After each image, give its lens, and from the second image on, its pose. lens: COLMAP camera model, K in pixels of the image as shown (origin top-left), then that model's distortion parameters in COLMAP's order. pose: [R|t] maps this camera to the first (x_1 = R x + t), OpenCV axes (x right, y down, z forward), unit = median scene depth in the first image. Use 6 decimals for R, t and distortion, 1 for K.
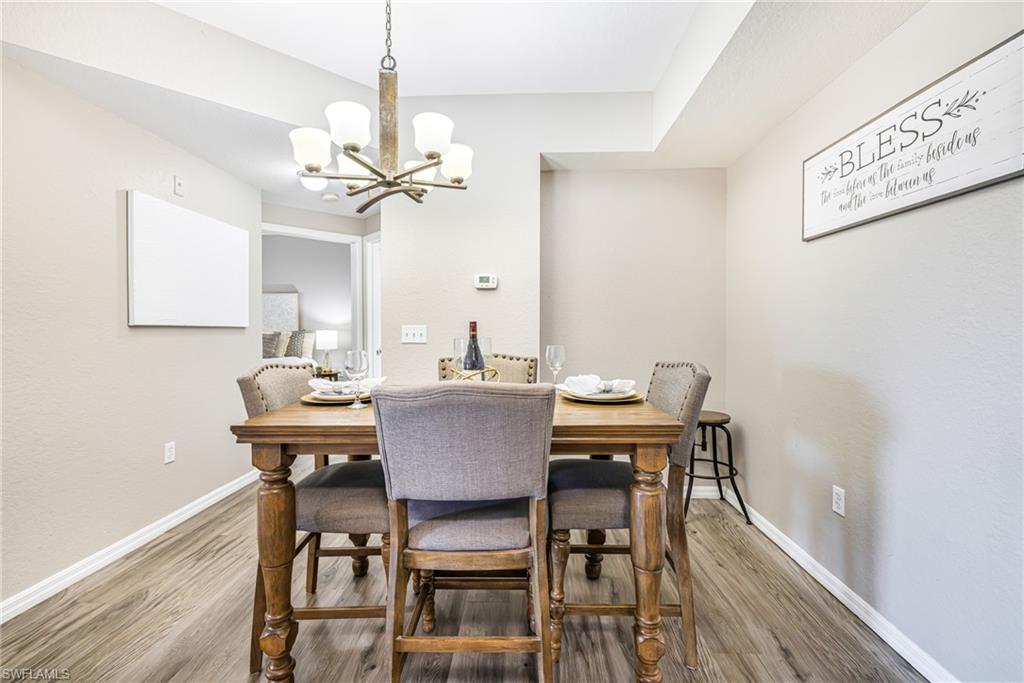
lens RADIAL K [[441.5, 0, 519.1], [0, 441.5, 332.3], [0, 0, 1]] dist [-0.005661, -0.000091]
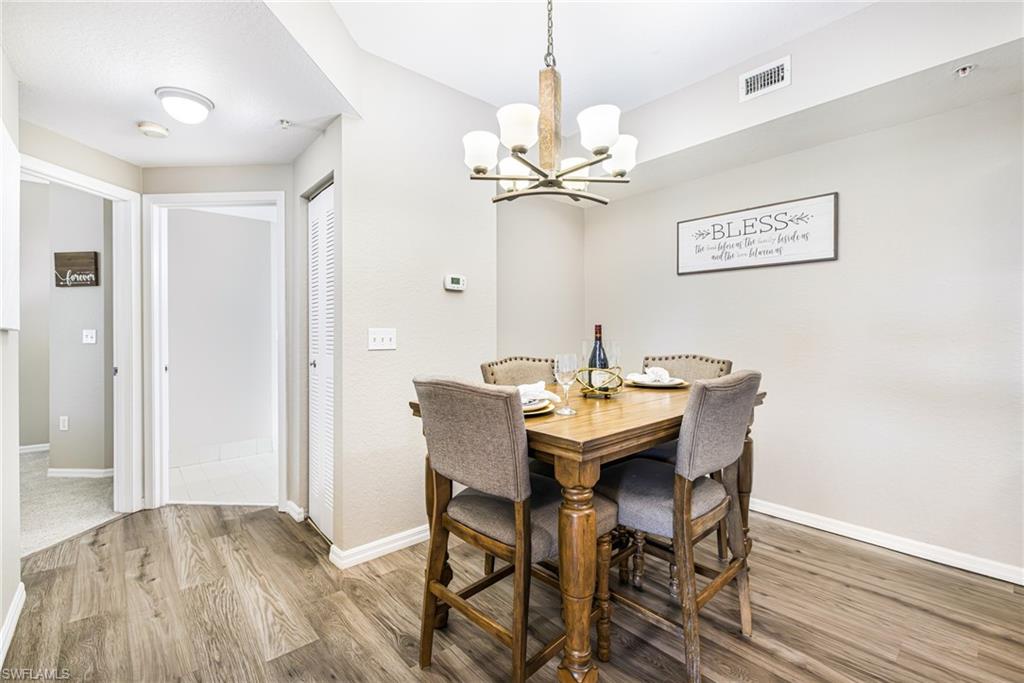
lens RADIAL K [[441.5, 0, 522.9], [0, 441.5, 333.0], [0, 0, 1]] dist [-0.005661, -0.000091]
pose [[0.724118, -0.001323, 0.689675, -0.995229], [0.009018, 0.999931, -0.007550, 0.002936], [-0.689618, 0.011687, 0.724079, 0.332442]]
